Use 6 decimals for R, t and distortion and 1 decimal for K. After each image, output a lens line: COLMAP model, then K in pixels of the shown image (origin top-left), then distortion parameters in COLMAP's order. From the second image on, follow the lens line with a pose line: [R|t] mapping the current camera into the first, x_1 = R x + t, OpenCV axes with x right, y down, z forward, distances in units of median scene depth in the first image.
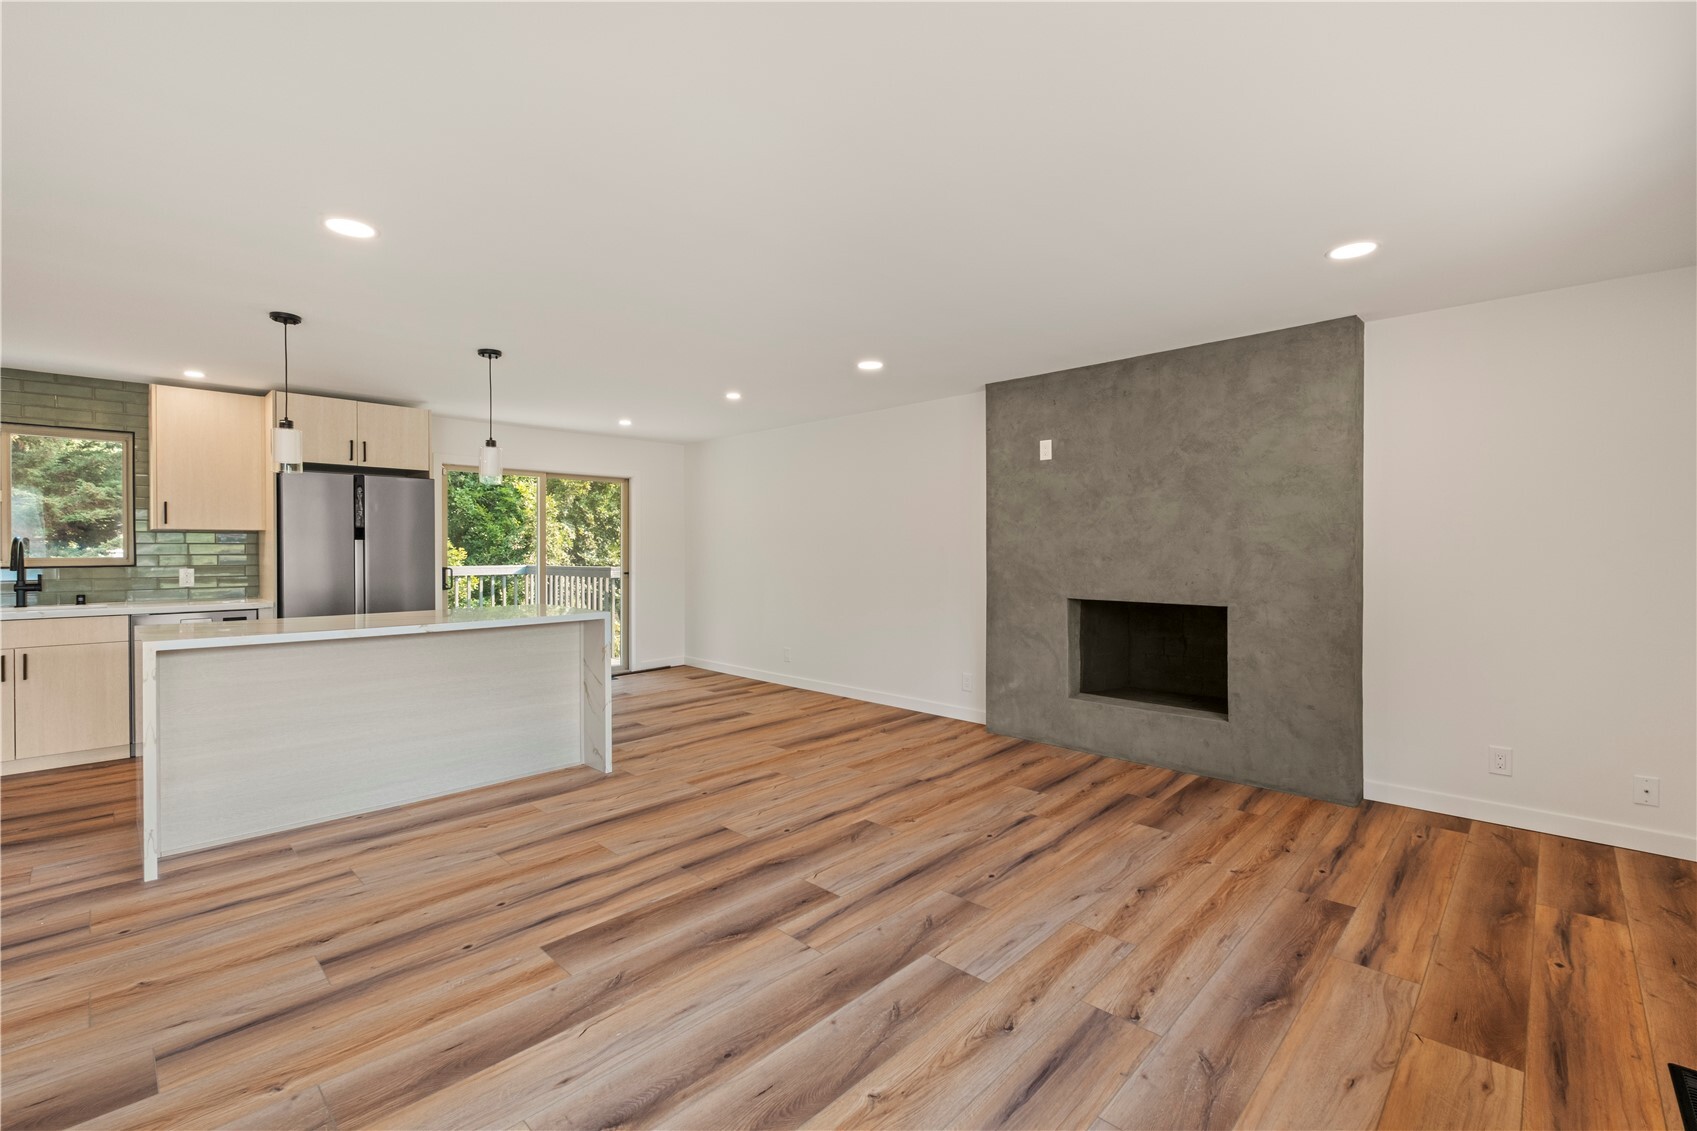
lens RADIAL K [[738.4, 0, 846.9], [0, 738.4, 544.3], [0, 0, 1]] dist [0.004710, -0.005373]
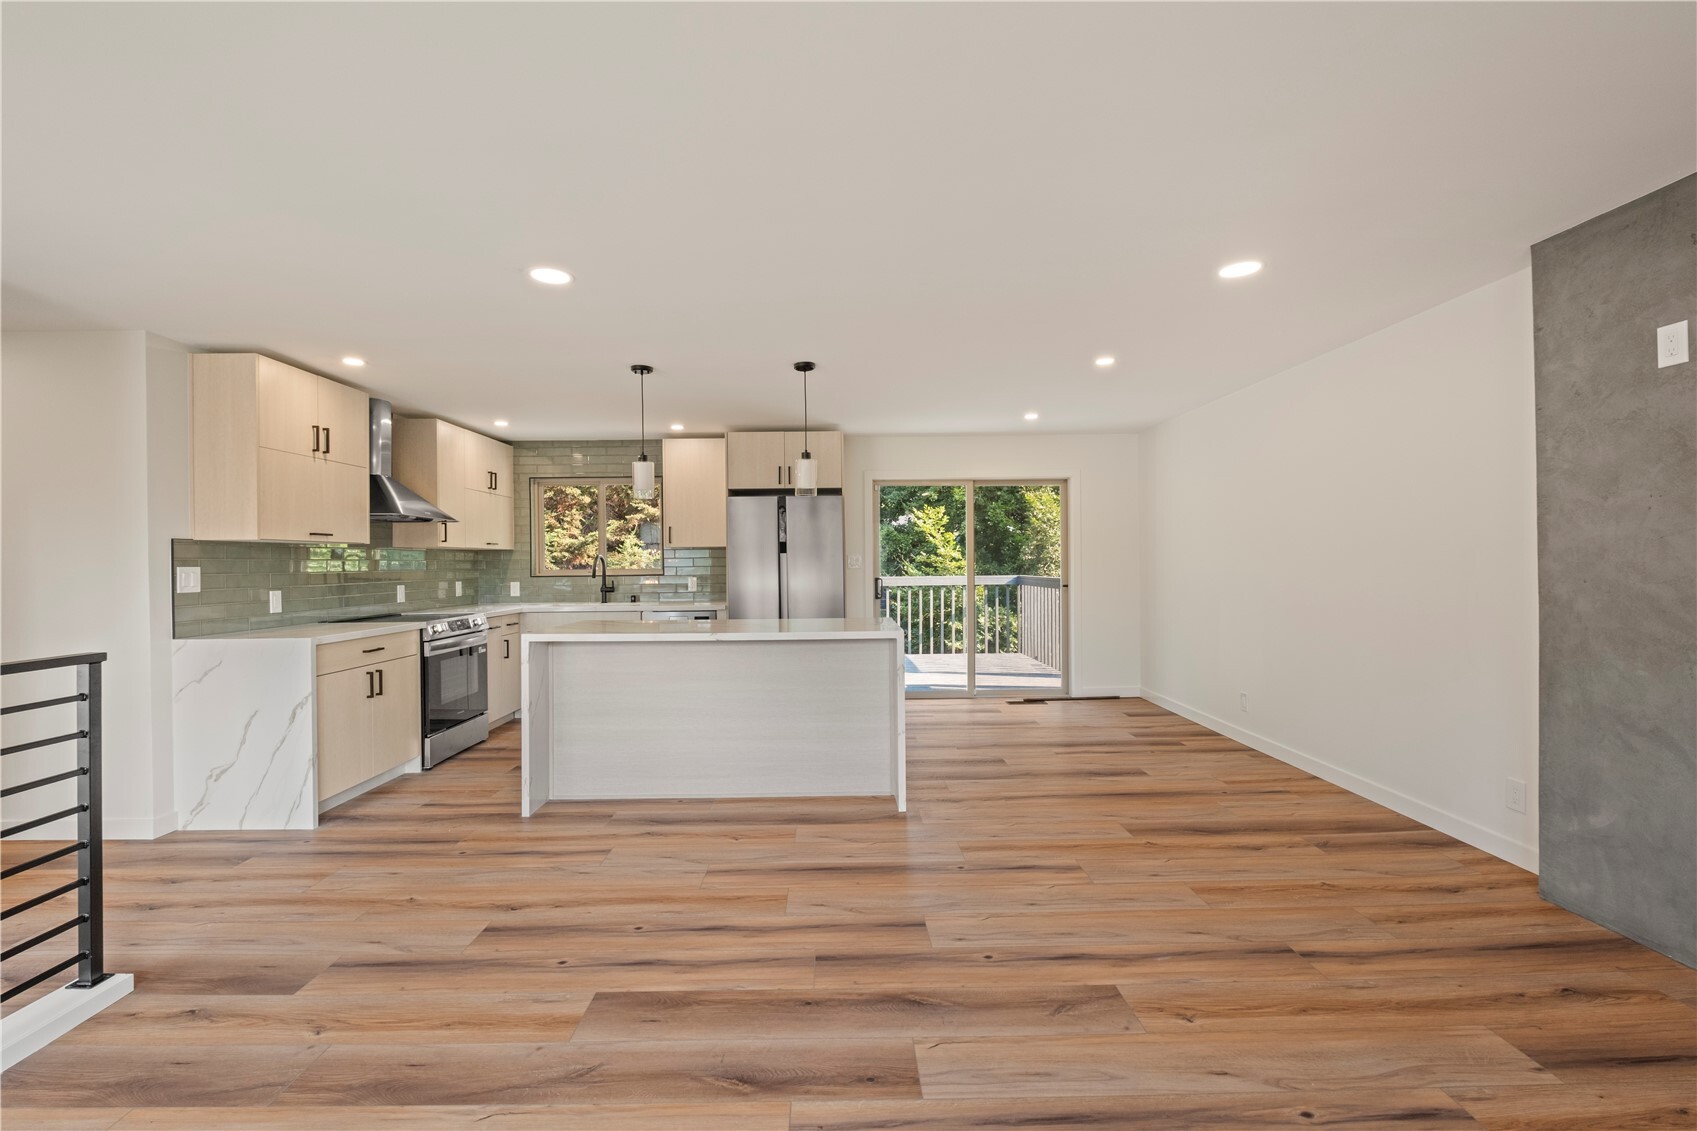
lens RADIAL K [[738.4, 0, 839.6], [0, 738.4, 558.6], [0, 0, 1]] dist [0.004710, -0.005373]
pose [[0.701842, -0.008819, -0.712278, 0.273371], [0.012925, 0.999916, 0.000355, 0.003438], [0.712216, -0.009456, 0.701897, 0.339412]]
